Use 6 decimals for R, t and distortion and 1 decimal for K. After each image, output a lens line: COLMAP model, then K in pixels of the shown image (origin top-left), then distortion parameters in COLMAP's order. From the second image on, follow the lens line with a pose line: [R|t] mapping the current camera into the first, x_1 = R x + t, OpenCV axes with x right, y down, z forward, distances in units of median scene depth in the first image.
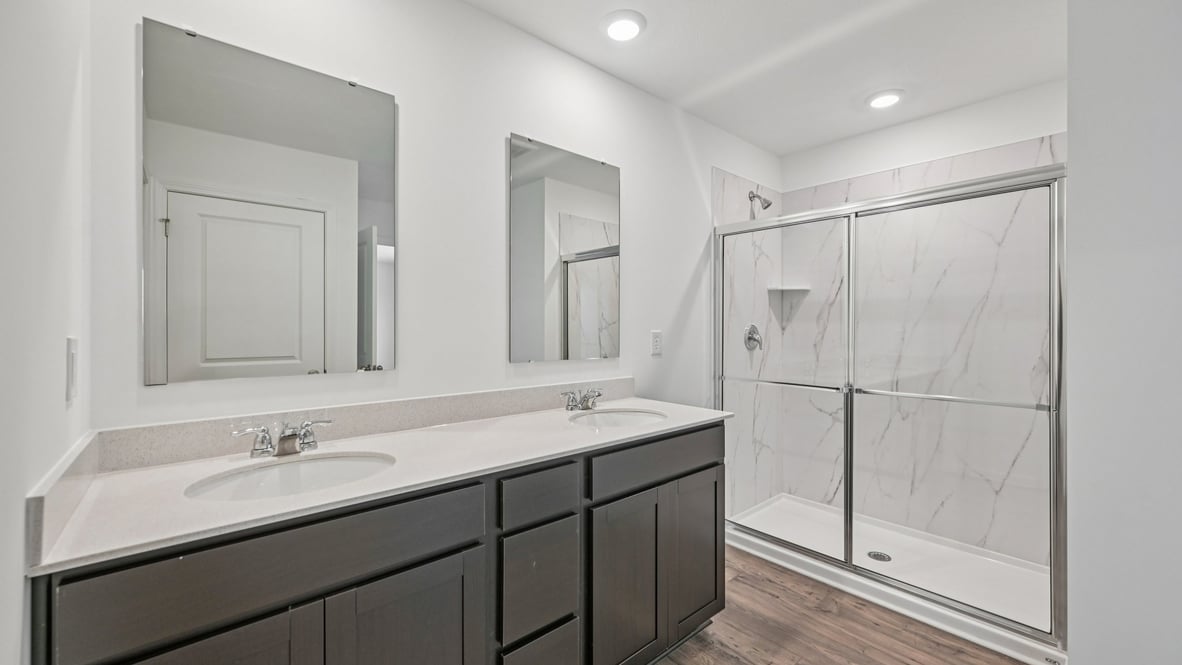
lens RADIAL K [[463.8, 0, 589.7], [0, 463.8, 334.5], [0, 0, 1]] dist [0.001879, 0.000498]
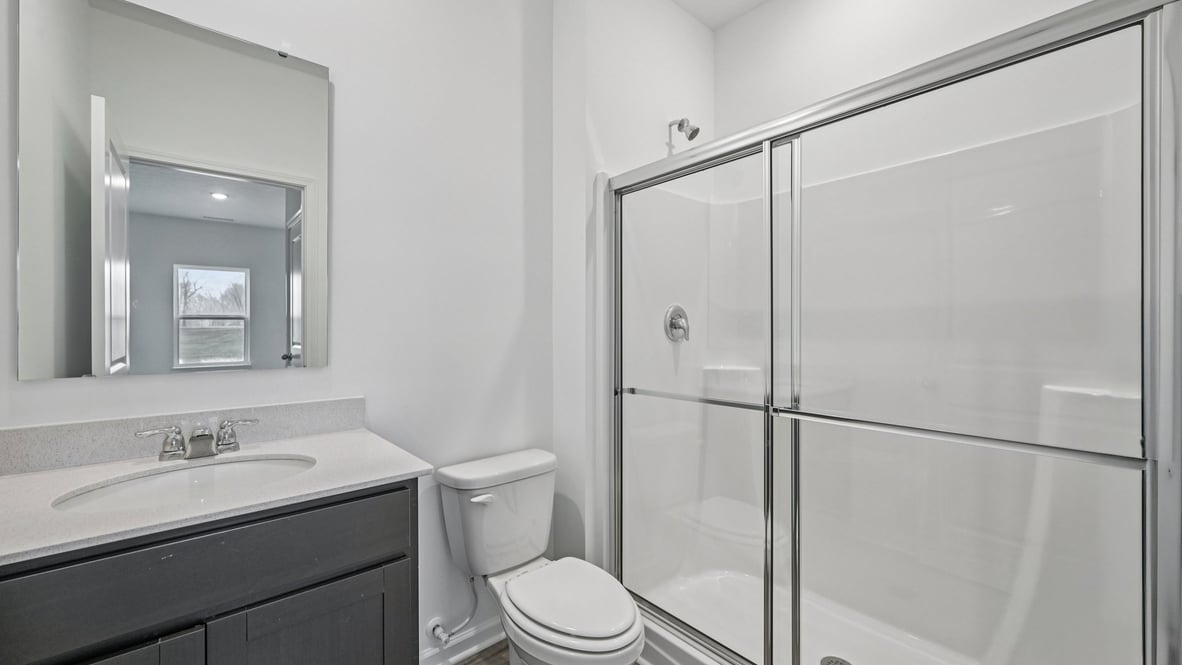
lens RADIAL K [[423.7, 0, 590.6], [0, 423.7, 338.1], [0, 0, 1]] dist [0.079097, 0.000026]
pose [[0.977829, -0.015687, -0.208817, 0.328424], [0.025460, 0.998698, 0.044200, -0.003769], [0.207852, -0.048536, 0.976955, 0.283526]]
